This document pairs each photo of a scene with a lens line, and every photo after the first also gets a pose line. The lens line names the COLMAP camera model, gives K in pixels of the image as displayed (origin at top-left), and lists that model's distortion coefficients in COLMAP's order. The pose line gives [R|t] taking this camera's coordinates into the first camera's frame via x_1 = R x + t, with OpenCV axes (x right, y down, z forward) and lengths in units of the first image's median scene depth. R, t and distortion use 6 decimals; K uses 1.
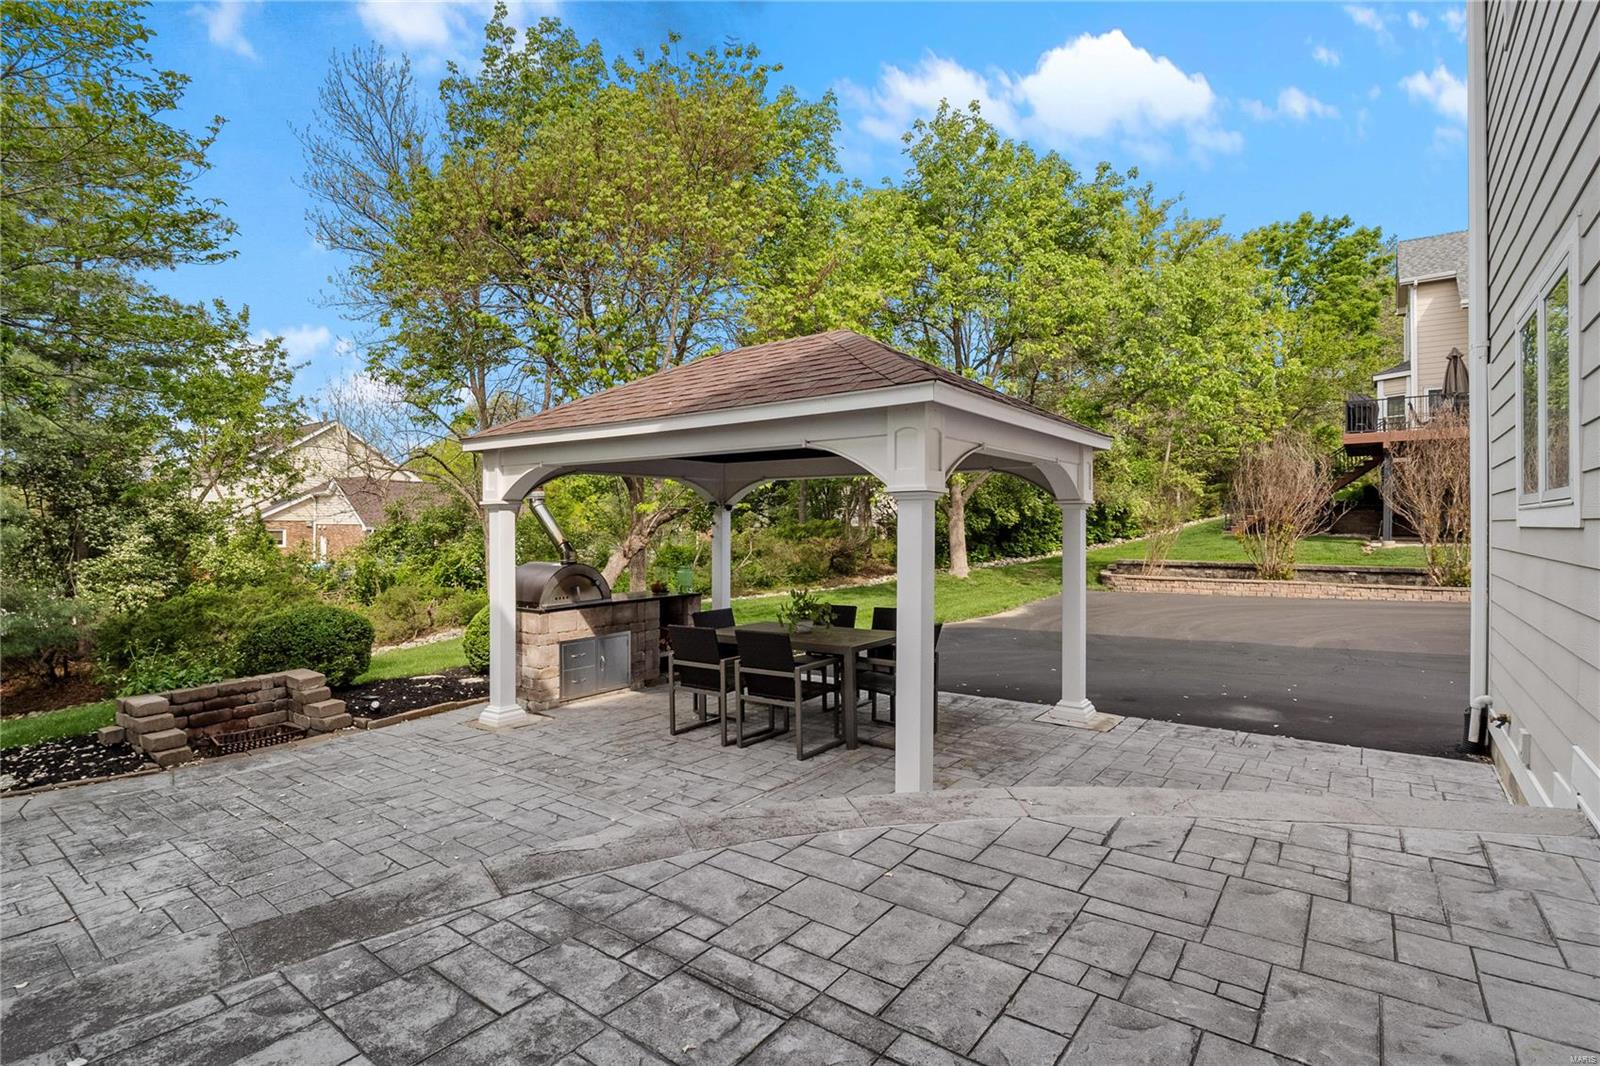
lens RADIAL K [[758.3, 0, 800.0], [0, 758.3, 533.0], [0, 0, 1]] dist [-0.001466, -0.000622]
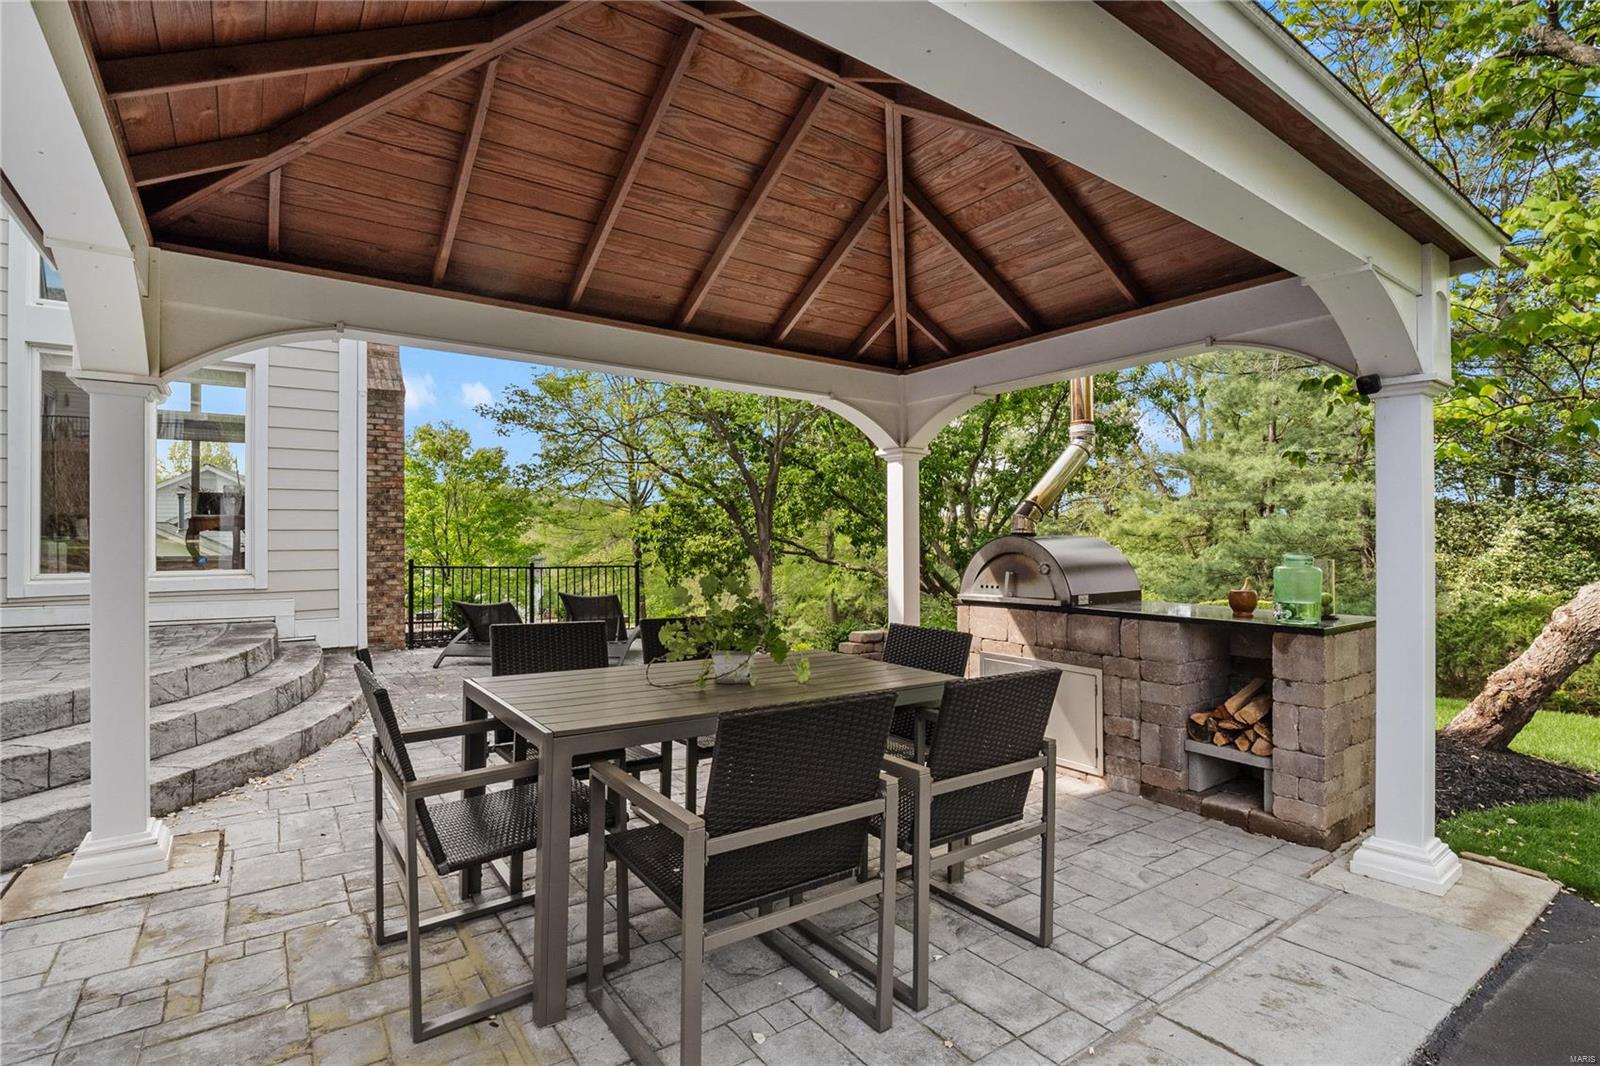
lens RADIAL K [[758.3, 0, 800.0], [0, 758.3, 533.0], [0, 0, 1]] dist [-0.001466, -0.000622]
pose [[-0.295079, -0.005656, -0.955456, 0.485225], [-0.007520, 0.999965, -0.003597, 0.068243], [0.955443, 0.006124, -0.295111, 1.532466]]
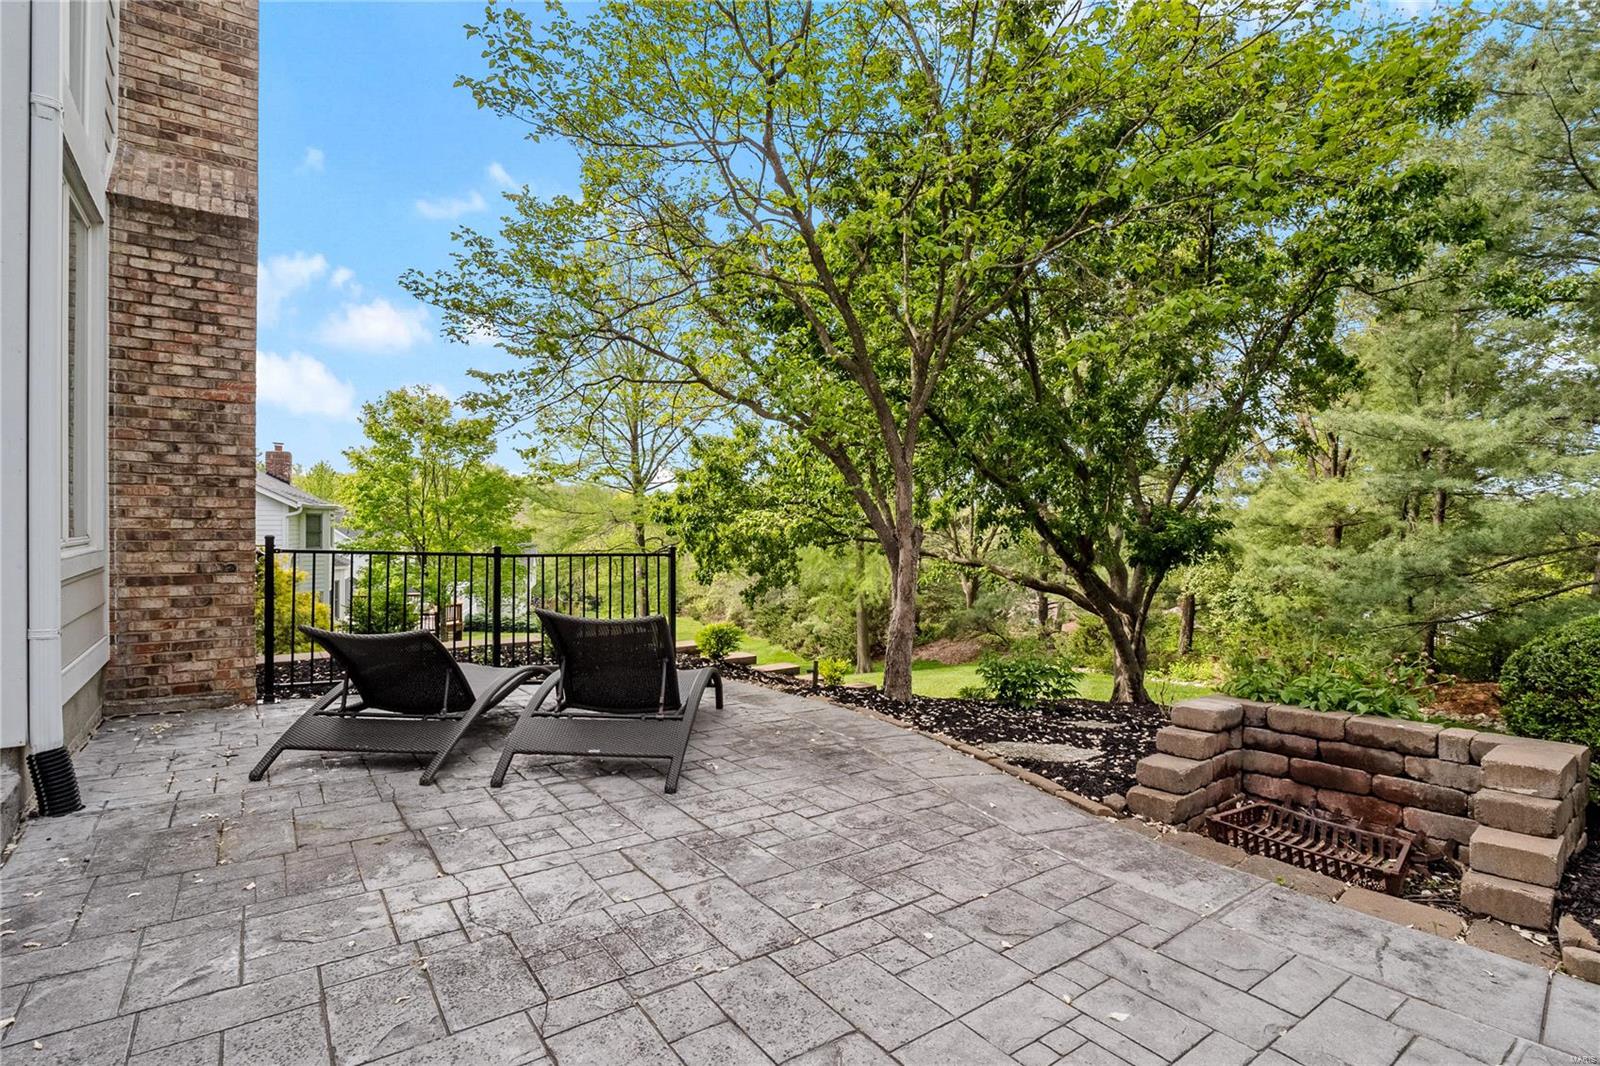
lens RADIAL K [[758.3, 0, 800.0], [0, 758.3, 533.0], [0, 0, 1]] dist [-0.001466, -0.000622]
pose [[-0.289196, 0.001231, -0.957269, -0.230991], [-0.020559, 0.999761, 0.007497, 0.105600], [0.957049, 0.021849, -0.289101, 1.049939]]
